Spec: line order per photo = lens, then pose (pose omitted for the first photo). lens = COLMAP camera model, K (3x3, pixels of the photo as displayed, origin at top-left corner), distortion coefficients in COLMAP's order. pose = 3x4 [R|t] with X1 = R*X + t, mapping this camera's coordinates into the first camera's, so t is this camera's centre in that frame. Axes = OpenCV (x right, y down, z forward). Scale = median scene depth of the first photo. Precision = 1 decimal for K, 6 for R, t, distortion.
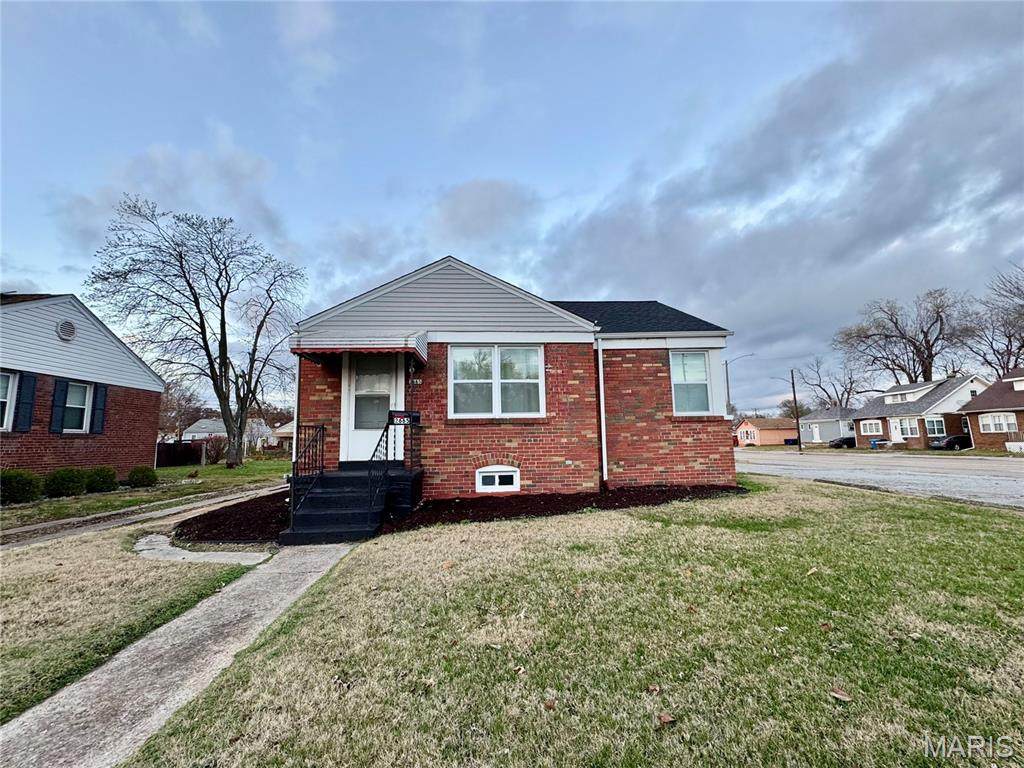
lens RADIAL K [[408.2, 0, 510.9], [0, 408.2, 381.3], [0, 0, 1]] dist [-0.000440, -0.000064]
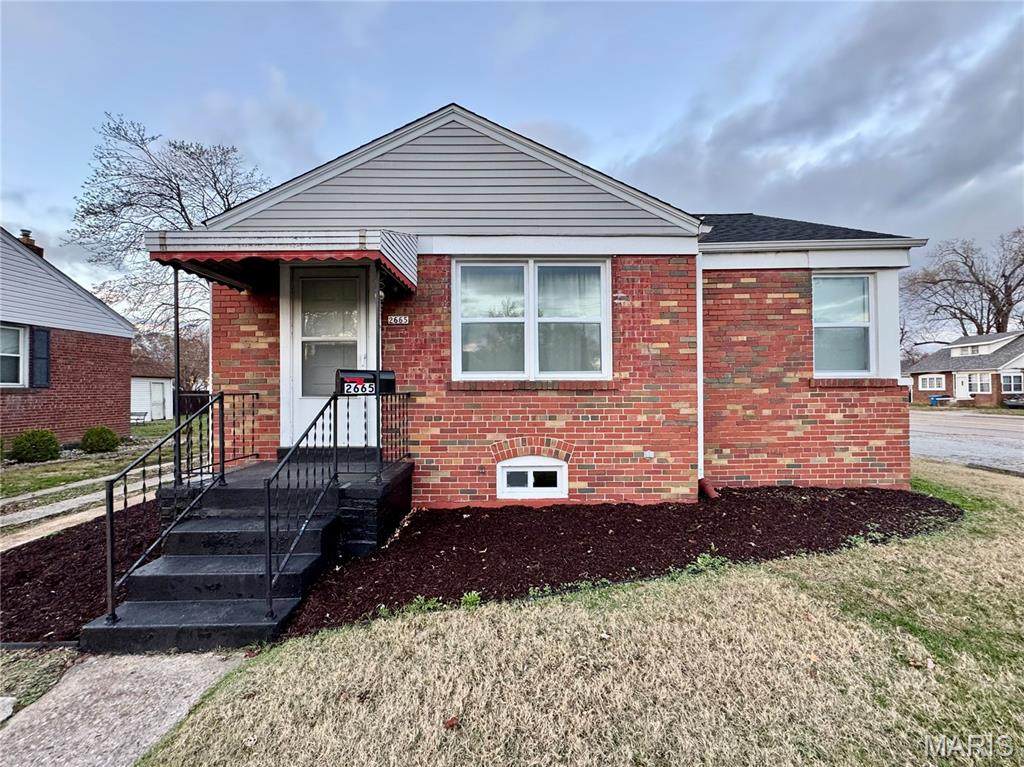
lens RADIAL K [[408.2, 0, 510.9], [0, 408.2, 380.8], [0, 0, 1]] dist [-0.000440, -0.000064]
pose [[0.997682, 0.011984, -0.066989, -0.023430], [-0.003740, 0.992539, 0.121867, 0.015765], [0.067950, -0.121334, 0.990283, 0.381858]]
